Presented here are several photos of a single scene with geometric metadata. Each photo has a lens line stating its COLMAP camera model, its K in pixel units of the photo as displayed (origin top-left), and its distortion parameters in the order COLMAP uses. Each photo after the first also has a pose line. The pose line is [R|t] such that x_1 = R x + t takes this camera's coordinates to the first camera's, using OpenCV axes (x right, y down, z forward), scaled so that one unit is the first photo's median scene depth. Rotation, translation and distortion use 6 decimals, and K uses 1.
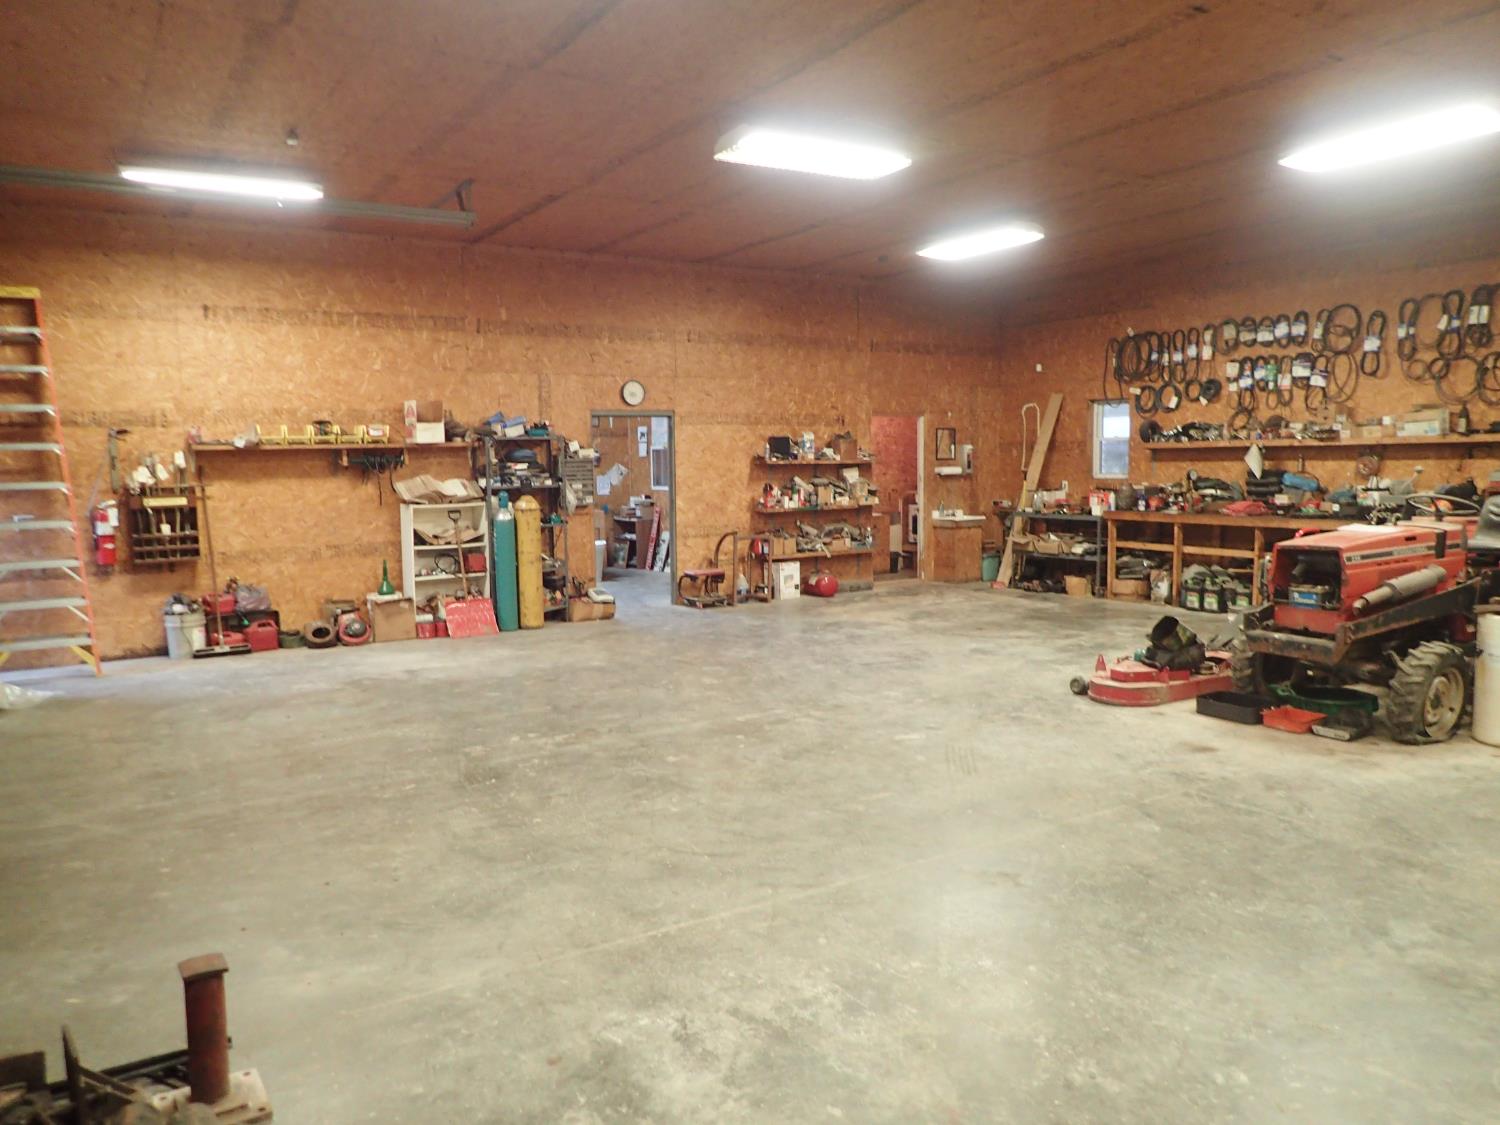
lens RADIAL K [[1107.9, 0, 754.6], [0, 1107.9, 562.7], [0, 0, 1]] dist [0.002423, -0.006293]
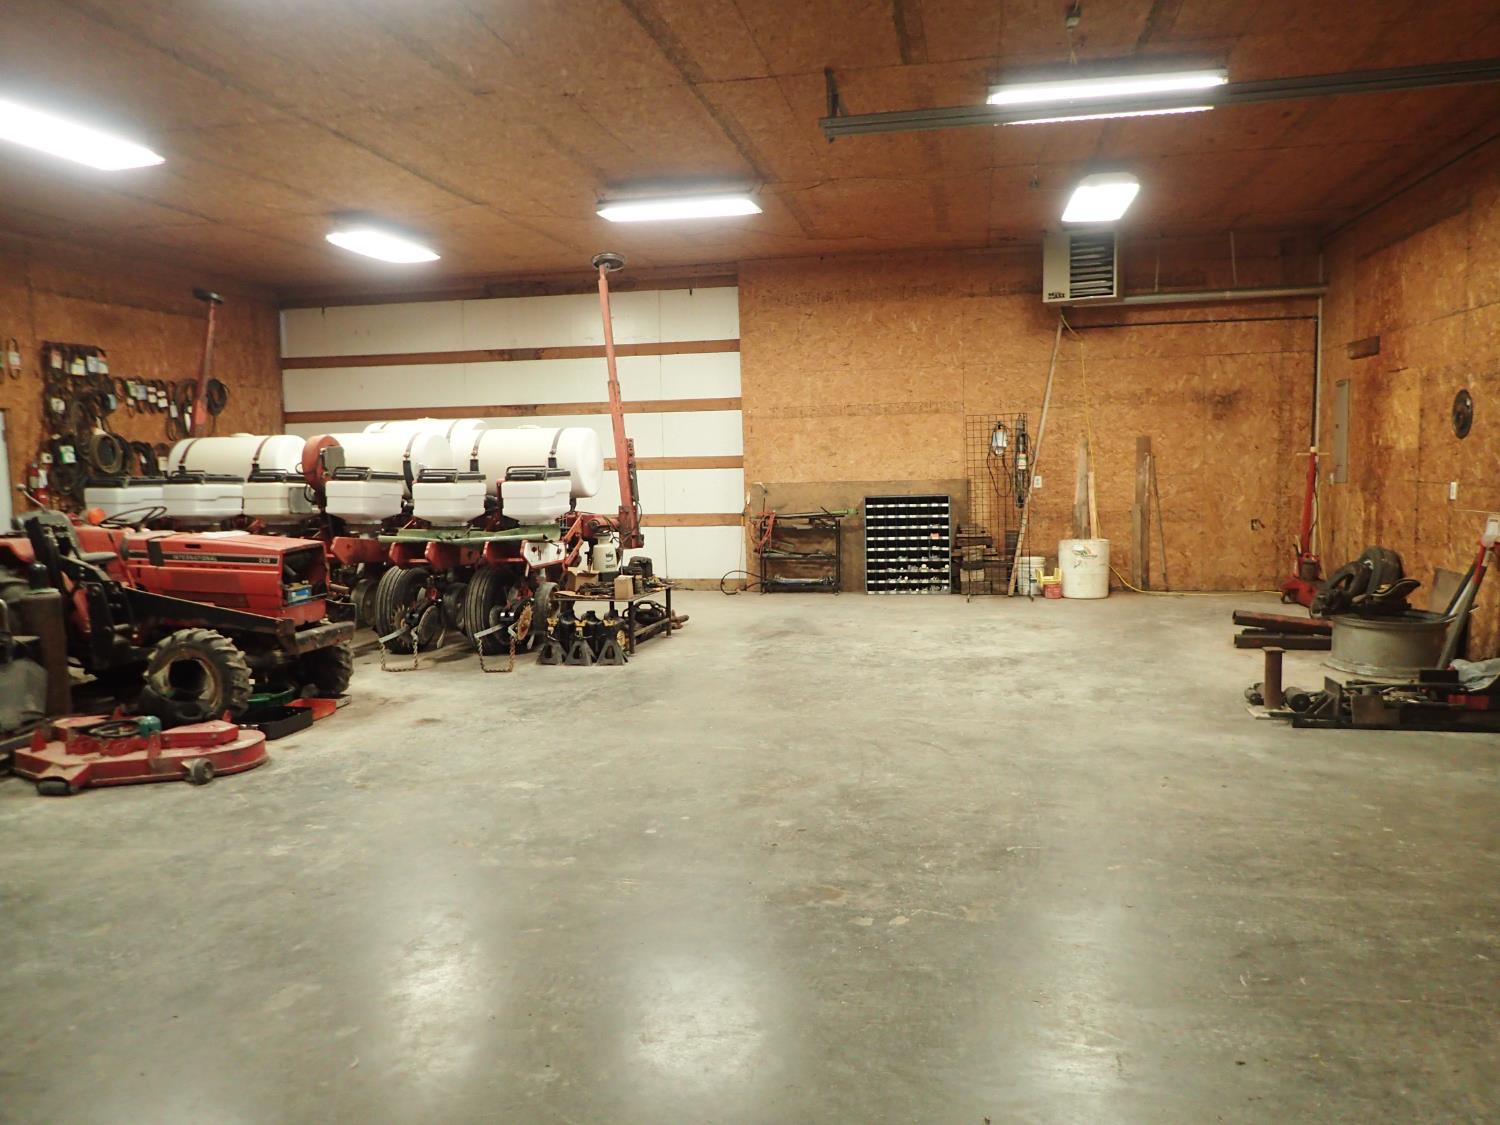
lens RADIAL K [[1107.9, 0, 754.6], [0, 1107.9, 562.7], [0, 0, 1]] dist [0.002423, -0.006293]
pose [[-0.726834, -0.037486, 0.685789, -0.381176], [0.099817, 0.982143, 0.159475, -0.085956], [-0.679521, 0.184366, -0.710113, 0.988433]]
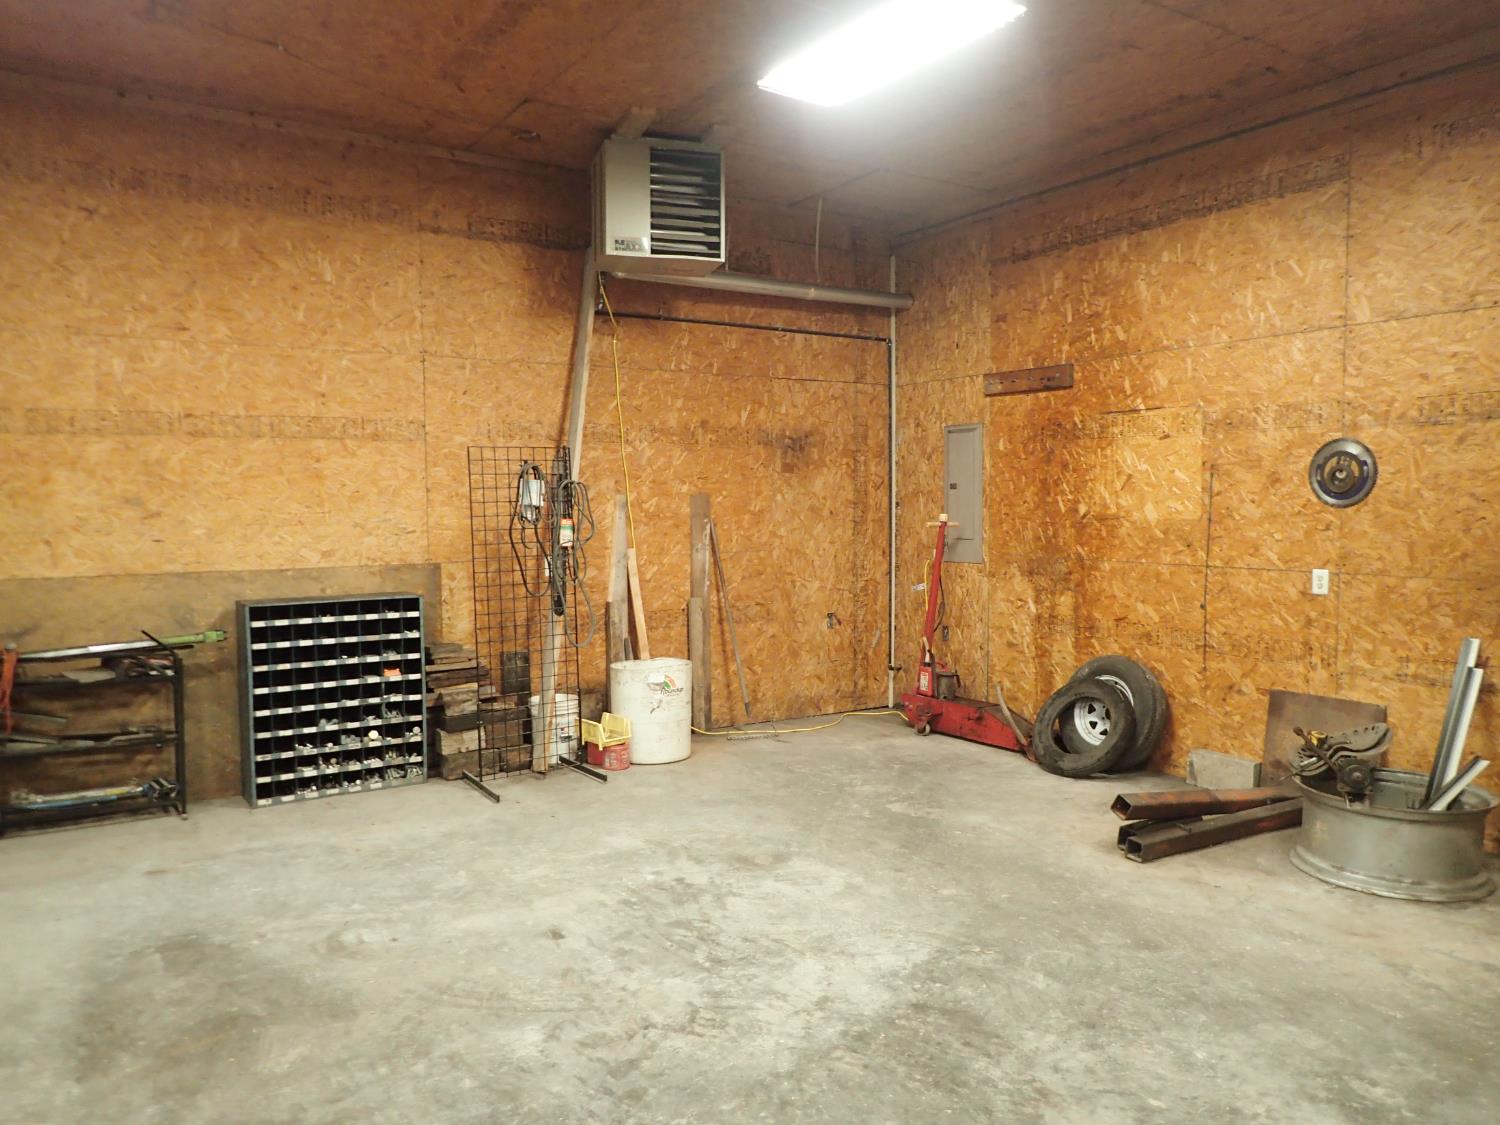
lens RADIAL K [[1107.9, 0, 754.6], [0, 1107.9, 562.7], [0, 0, 1]] dist [0.002423, -0.006293]
pose [[-0.999788, 0.017517, -0.010789, 0.136576], [0.015642, 0.987883, 0.154413, -0.057045], [0.013363, 0.154212, -0.987947, 0.581860]]
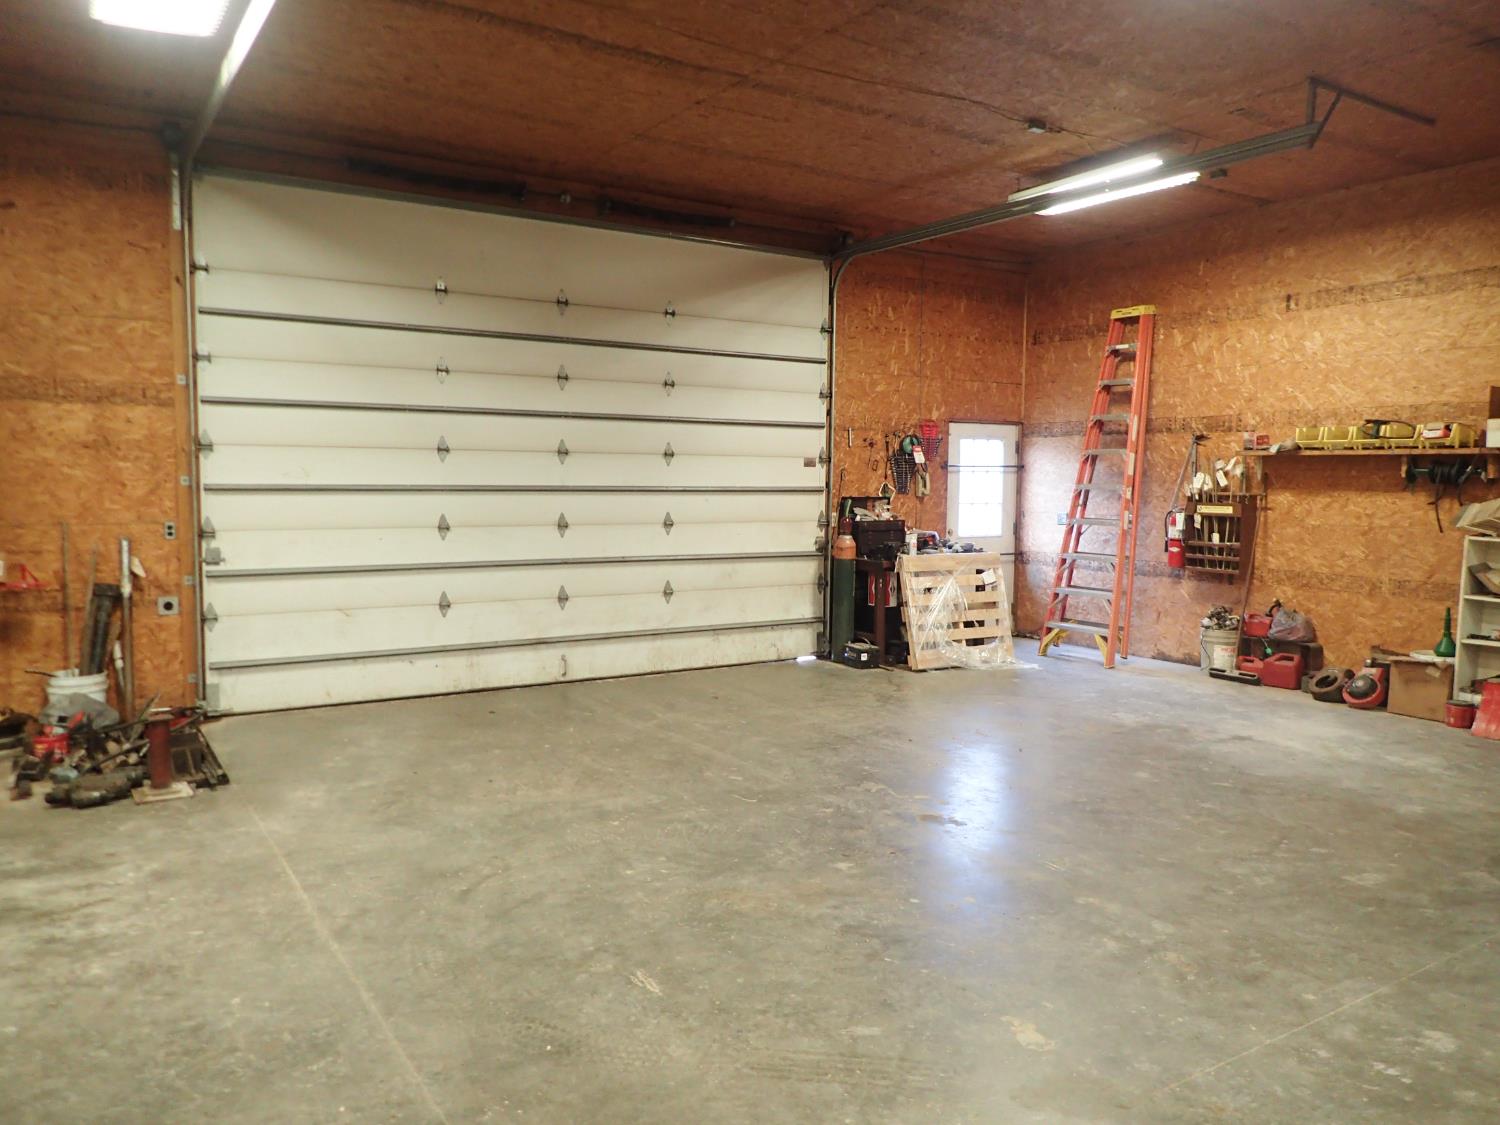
lens RADIAL K [[1107.9, 0, 754.6], [0, 1107.9, 562.7], [0, 0, 1]] dist [0.002423, -0.006293]
pose [[0.018595, 0.100061, -0.994808, 0.418206], [-0.106971, 0.989468, 0.097524, -0.059970], [0.994088, 0.104602, 0.029103, 0.574957]]
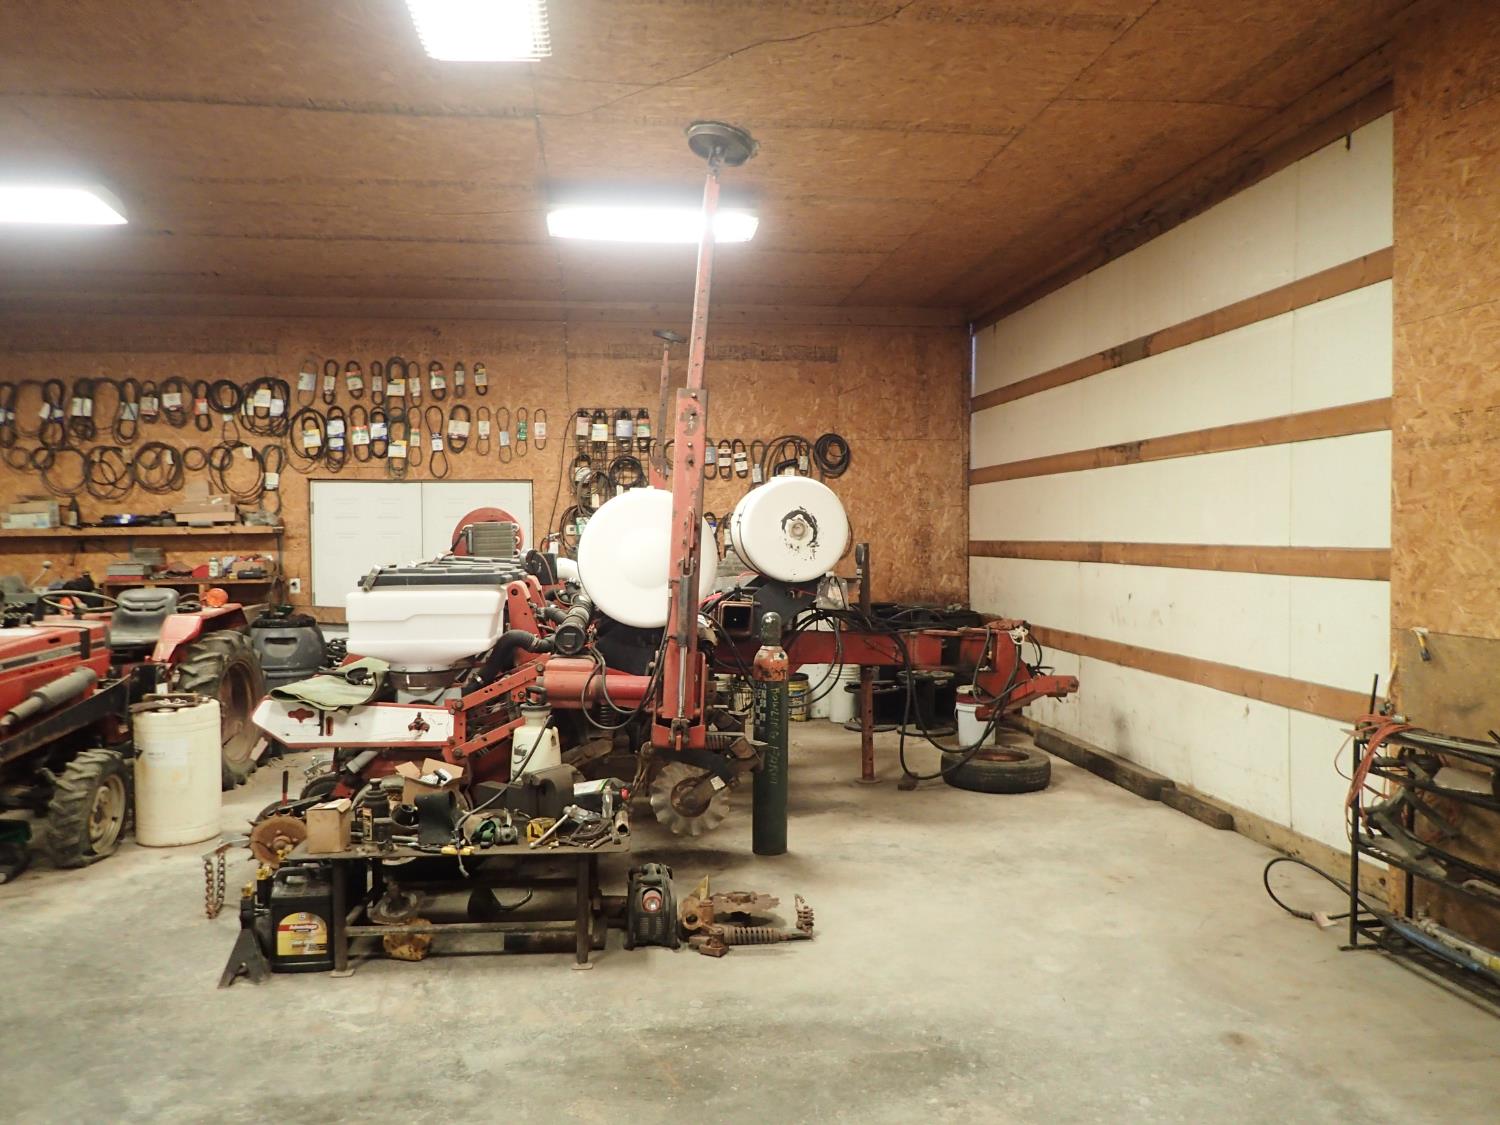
lens RADIAL K [[1107.9, 0, 754.6], [0, 1107.9, 562.7], [0, 0, 1]] dist [0.002423, -0.006293]
pose [[0.408844, -0.012204, 0.912523, -0.001309], [0.089602, 0.995616, -0.026830, -0.006331], [-0.908195, 0.092733, 0.408145, 0.068822]]
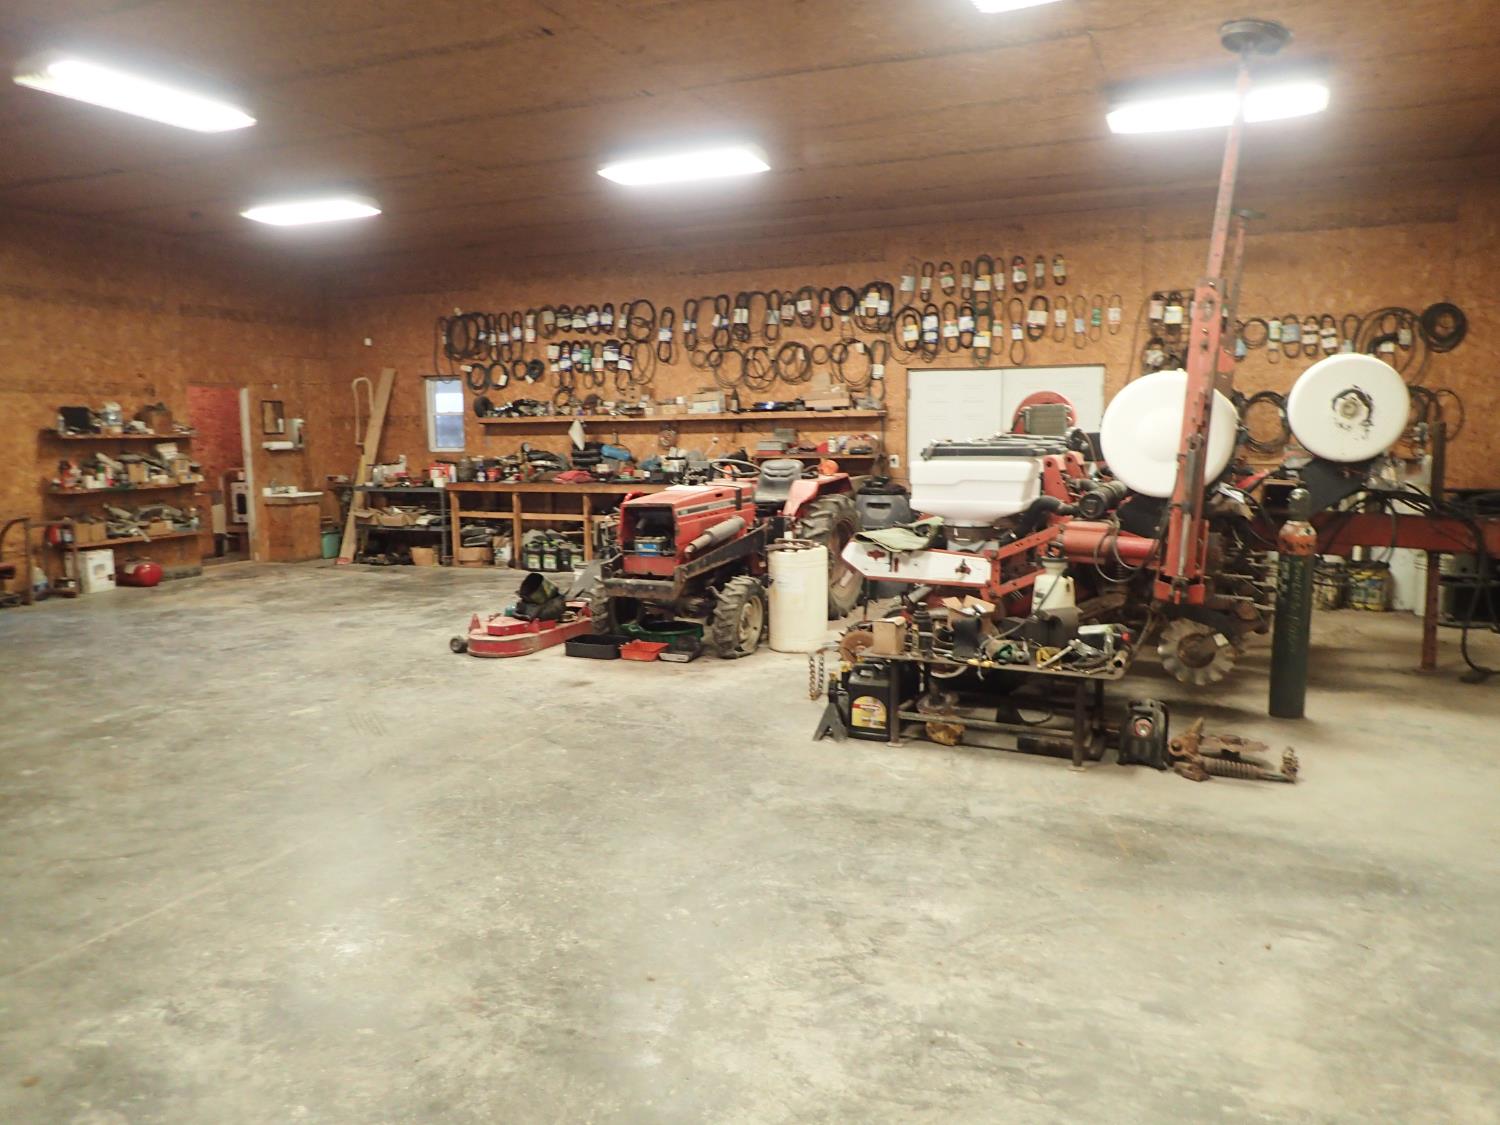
lens RADIAL K [[1107.9, 0, 754.6], [0, 1107.9, 562.7], [0, 0, 1]] dist [0.002423, -0.006293]
pose [[0.819210, -0.065511, 0.569740, -0.059244], [0.054019, 0.997852, 0.037065, 0.006768], [-0.570944, 0.000413, 0.820989, -0.028231]]
